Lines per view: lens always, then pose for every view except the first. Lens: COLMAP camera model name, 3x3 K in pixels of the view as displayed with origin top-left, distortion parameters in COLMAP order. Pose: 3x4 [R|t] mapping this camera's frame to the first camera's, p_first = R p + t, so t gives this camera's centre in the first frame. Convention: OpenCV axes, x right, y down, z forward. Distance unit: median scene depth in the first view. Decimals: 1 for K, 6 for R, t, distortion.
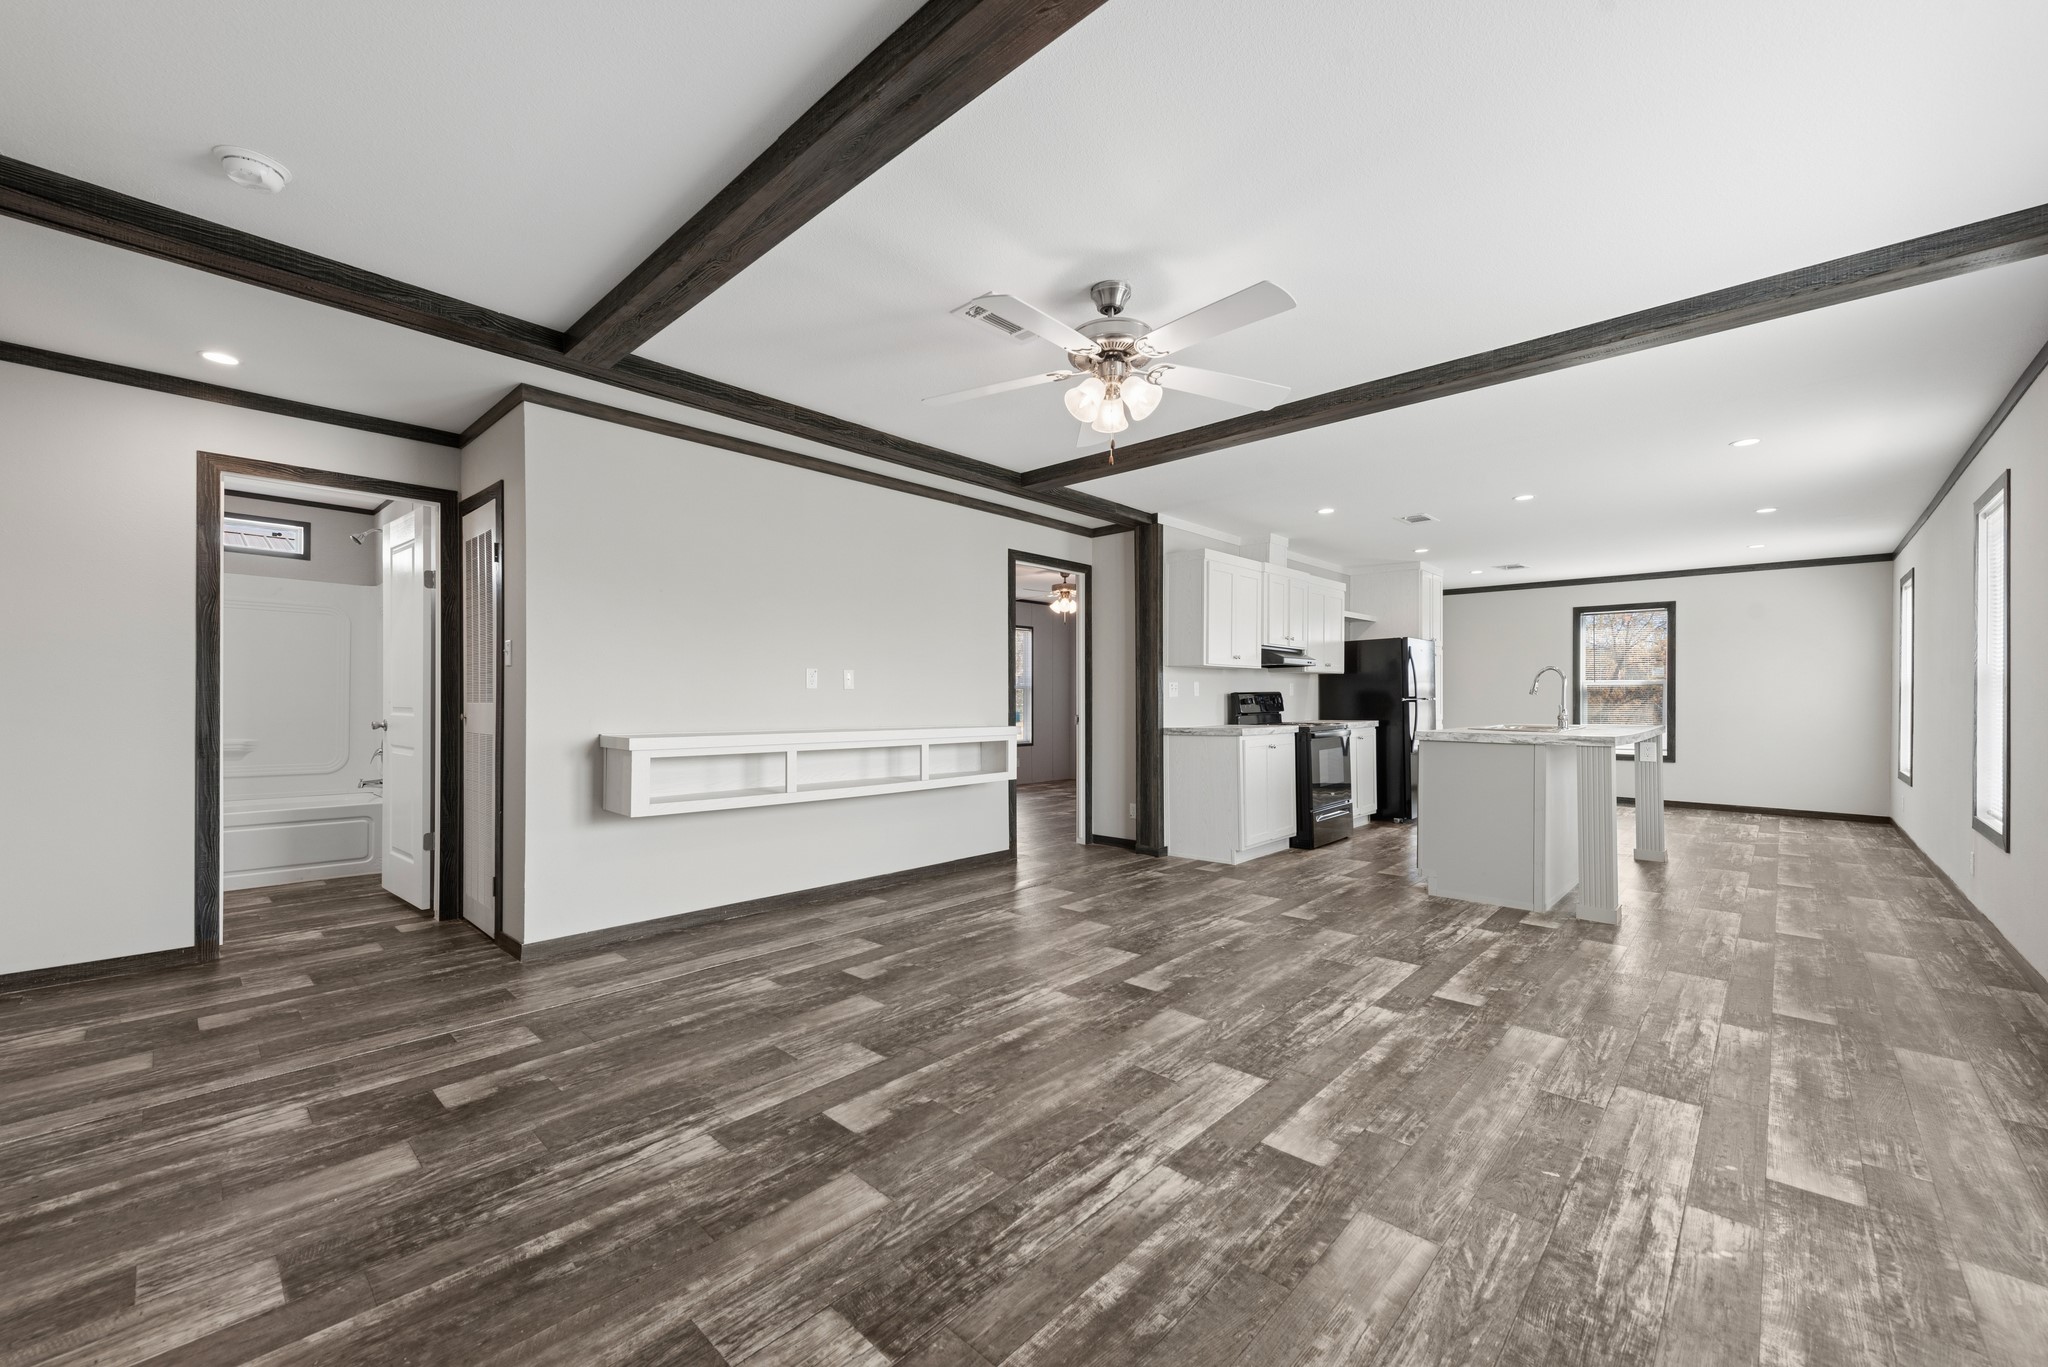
lens RADIAL K [[805.0, 0, 1009.4], [0, 805.0, 675.8], [0, 0, 1]] dist [0.006859, -0.001814]
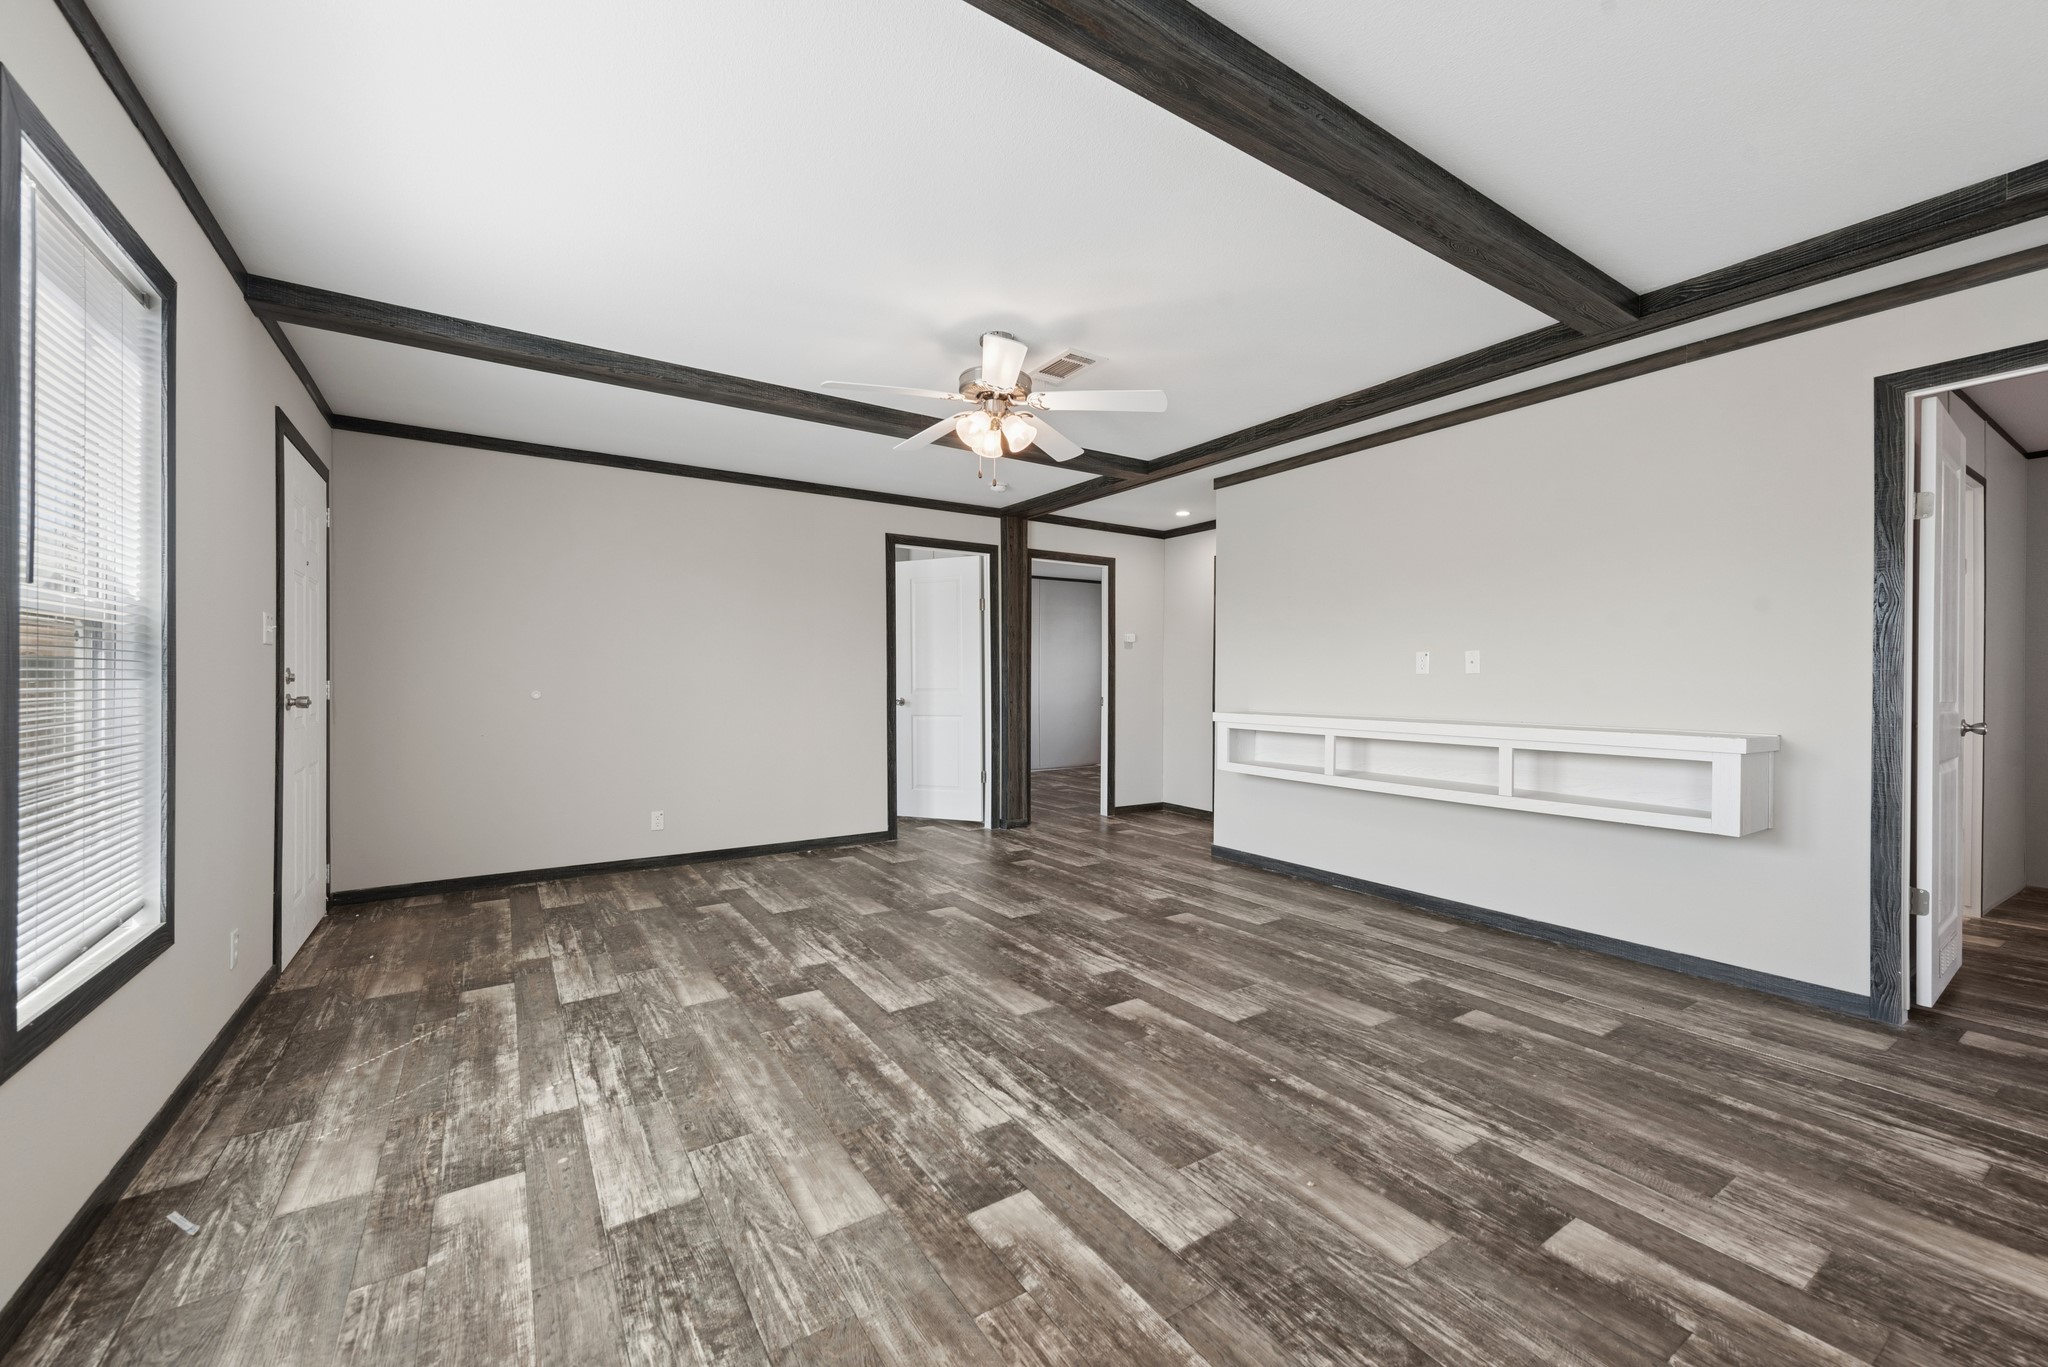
lens RADIAL K [[805.0, 0, 1031.7], [0, 805.0, 692.5], [0, 0, 1]] dist [0.006859, -0.001814]
pose [[-0.217712, 0.009875, -0.975963, 1.435167], [0.020446, 0.999776, 0.005555, 0.041224], [0.975799, -0.018745, -0.217865, 1.493840]]
